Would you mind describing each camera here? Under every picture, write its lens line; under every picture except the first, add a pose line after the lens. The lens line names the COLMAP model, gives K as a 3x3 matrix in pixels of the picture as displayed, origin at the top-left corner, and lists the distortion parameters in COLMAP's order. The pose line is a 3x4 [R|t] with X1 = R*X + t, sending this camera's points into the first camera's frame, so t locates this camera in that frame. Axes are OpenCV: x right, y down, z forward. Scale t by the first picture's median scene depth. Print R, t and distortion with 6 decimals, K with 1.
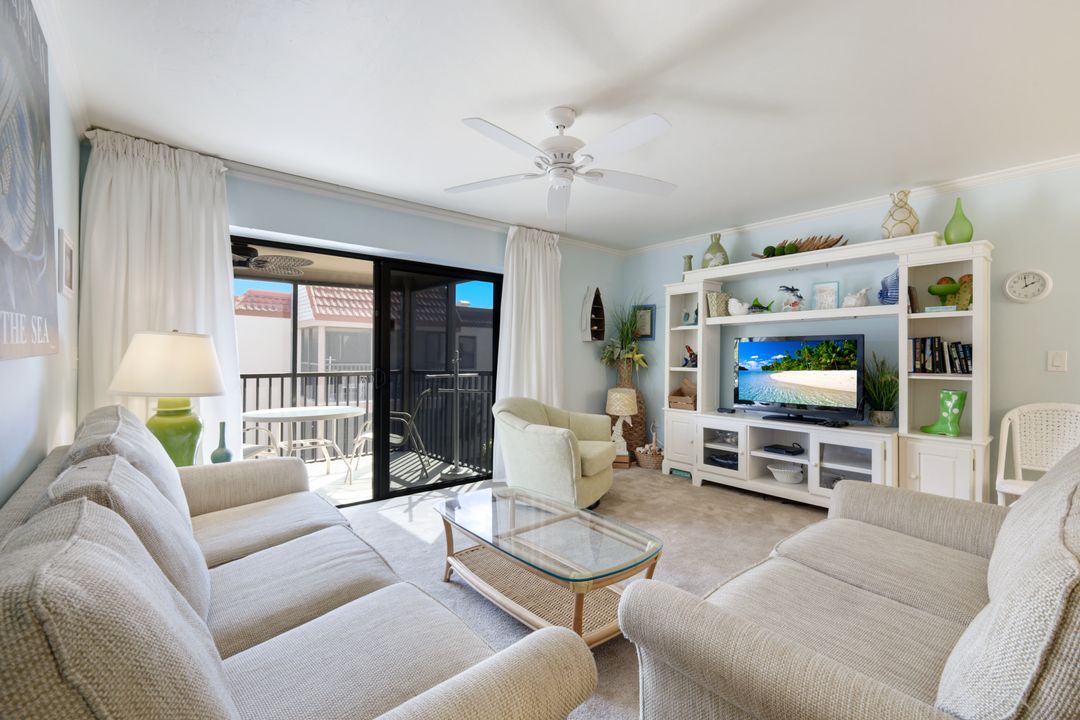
lens RADIAL K [[477.1, 0, 544.2], [0, 477.1, 356.5], [0, 0, 1]] dist [0.010167, -0.000100]
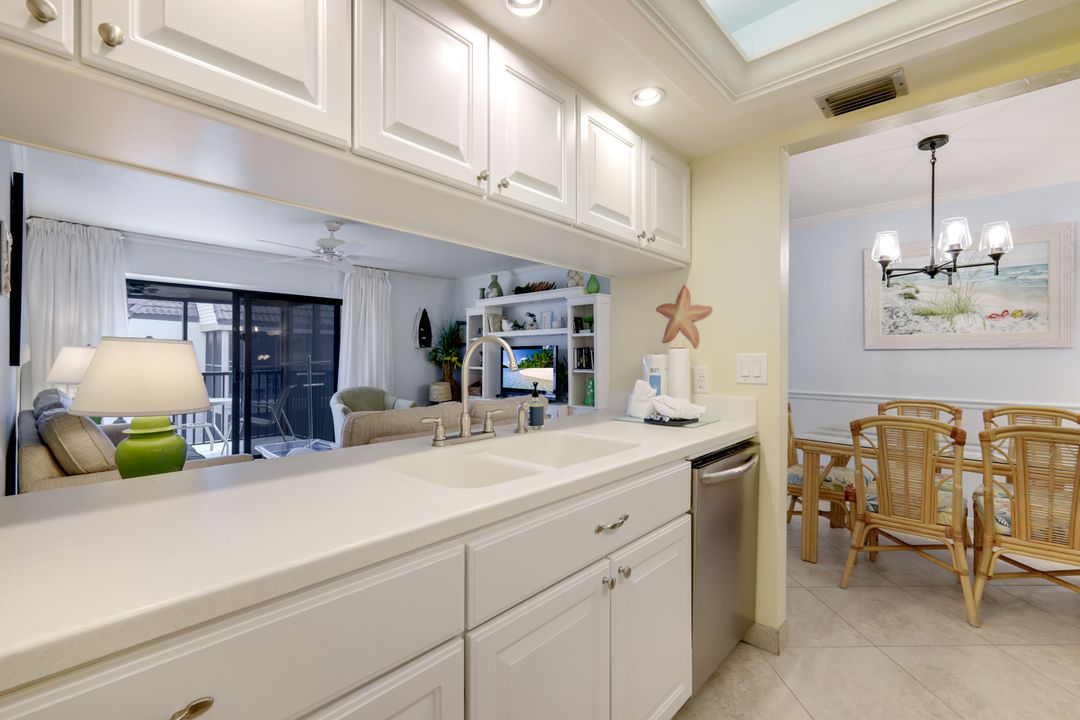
lens RADIAL K [[477.1, 0, 539.9], [0, 477.1, 352.2], [0, 0, 1]] dist [0.010167, -0.000100]
pose [[0.992444, -0.001082, 0.122692, 0.358333], [0.002438, 0.999938, -0.010907, -0.005177], [-0.122672, 0.011124, 0.992385, -0.522541]]
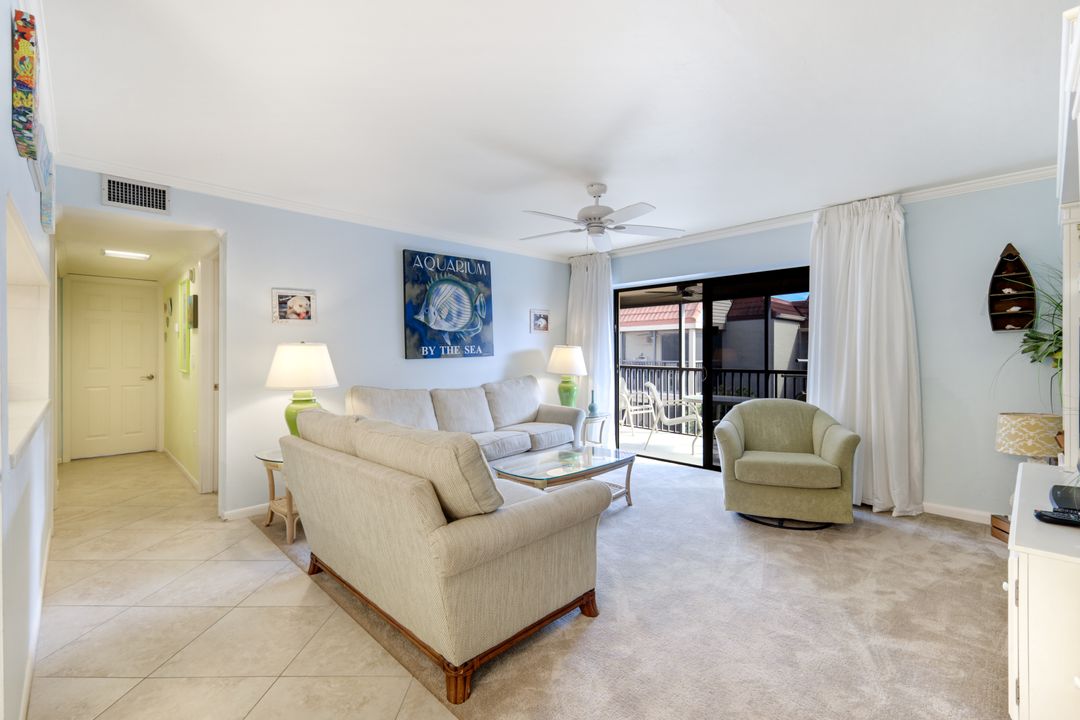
lens RADIAL K [[477.1, 0, 549.5], [0, 477.1, 354.2], [0, 0, 1]] dist [0.010167, -0.000100]
pose [[0.084646, -0.005697, -0.996395, 0.899468], [0.003971, 0.999978, -0.005380, -0.000688], [0.996403, -0.003501, 0.084667, 0.472400]]
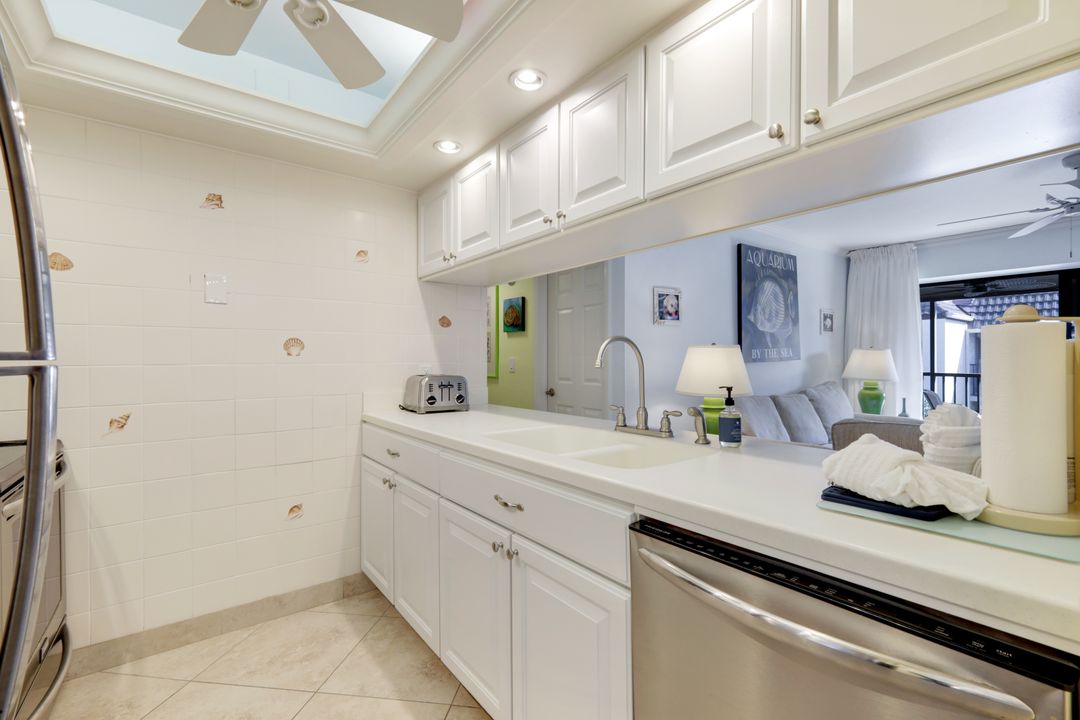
lens RADIAL K [[477.1, 0, 542.3], [0, 477.1, 357.3], [0, 0, 1]] dist [0.010167, -0.000100]
pose [[-0.034379, -0.009785, -0.999361, 0.797971], [0.005319, 0.999936, -0.009974, -0.000529], [0.999395, -0.005659, -0.034325, -0.178587]]
